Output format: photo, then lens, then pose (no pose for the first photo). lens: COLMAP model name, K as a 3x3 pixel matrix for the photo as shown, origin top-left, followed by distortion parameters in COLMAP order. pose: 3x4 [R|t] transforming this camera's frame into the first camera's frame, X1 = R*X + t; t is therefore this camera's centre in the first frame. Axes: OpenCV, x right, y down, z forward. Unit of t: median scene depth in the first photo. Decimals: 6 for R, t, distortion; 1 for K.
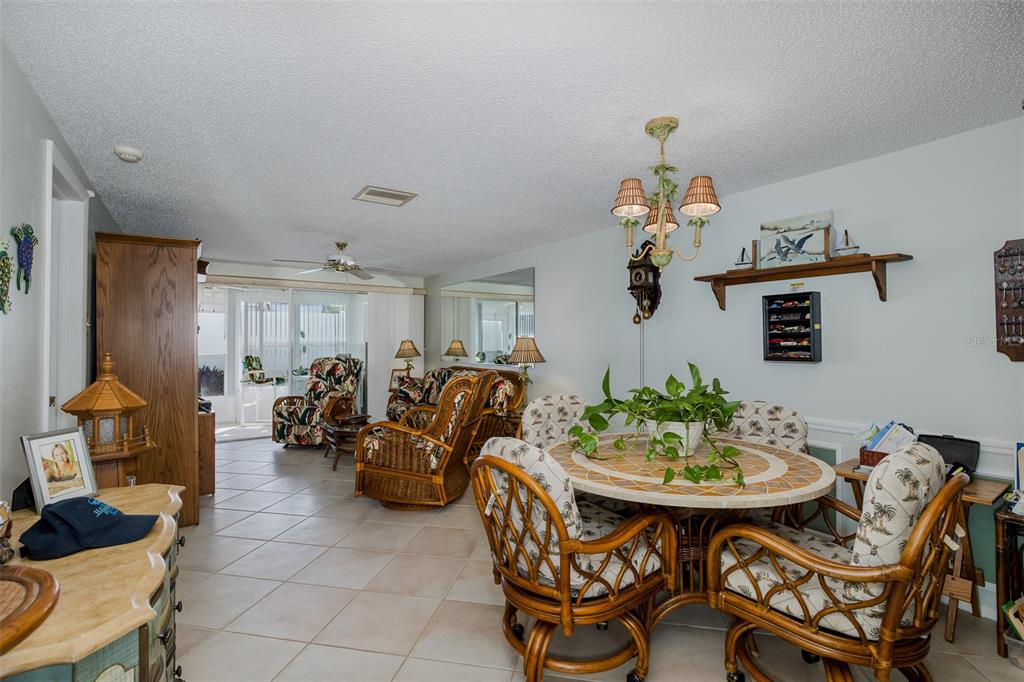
lens RADIAL K [[479.9, 0, 512.0], [0, 479.9, 341.0], [0, 0, 1]] dist [-0.003676, 0.000094]
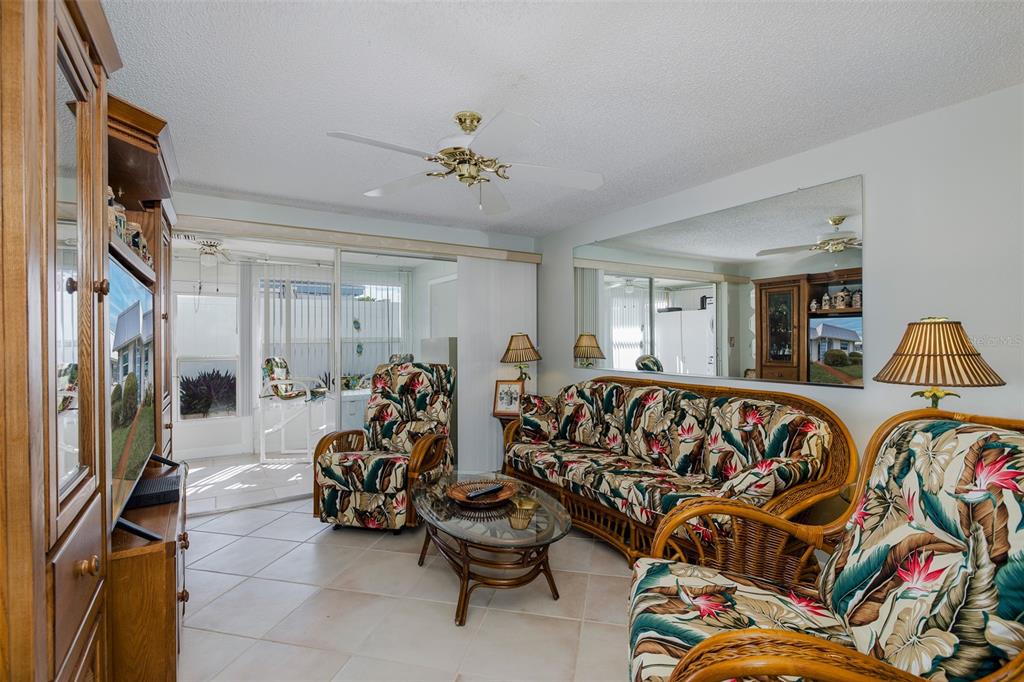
lens RADIAL K [[479.9, 0, 512.0], [0, 479.9, 341.0], [0, 0, 1]] dist [-0.003676, 0.000094]
pose [[0.999300, -0.003265, -0.037265, -0.226979], [0.003589, 0.999956, 0.008633, 0.002296], [0.037236, -0.008761, 0.999268, 0.416050]]
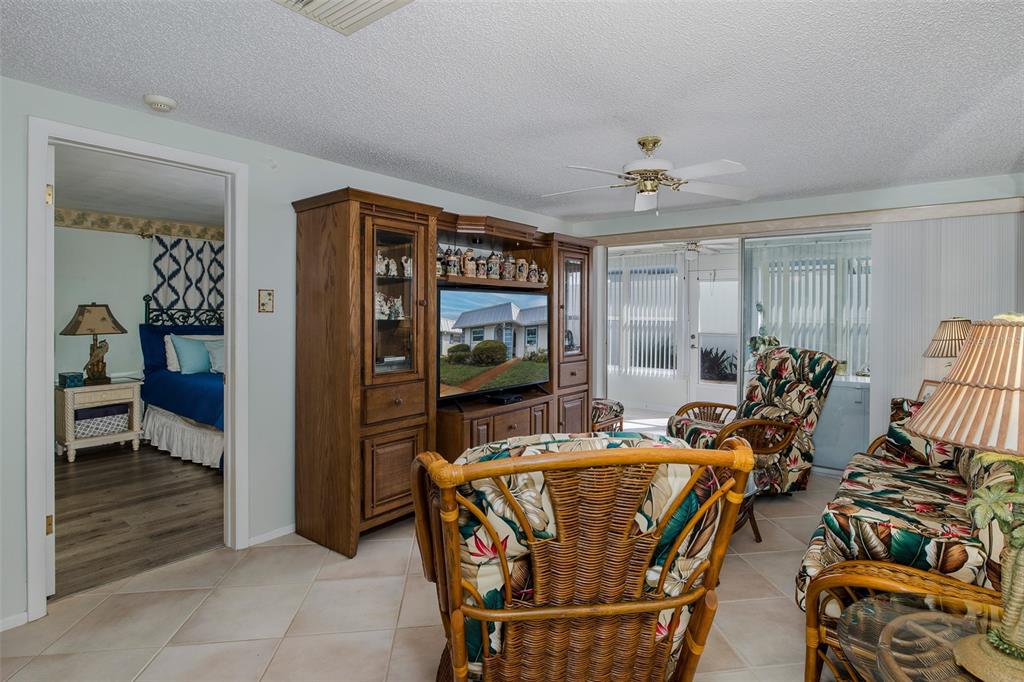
lens RADIAL K [[503.4, 0, 534.9], [0, 503.4, 314.0], [0, 0, 1]] dist [-0.041831, -0.000052]
pose [[0.314872, 0.005794, -0.949116, 0.101420], [-0.002274, 0.999983, 0.005351, -0.008499], [0.949131, 0.000473, 0.314880, 0.534914]]
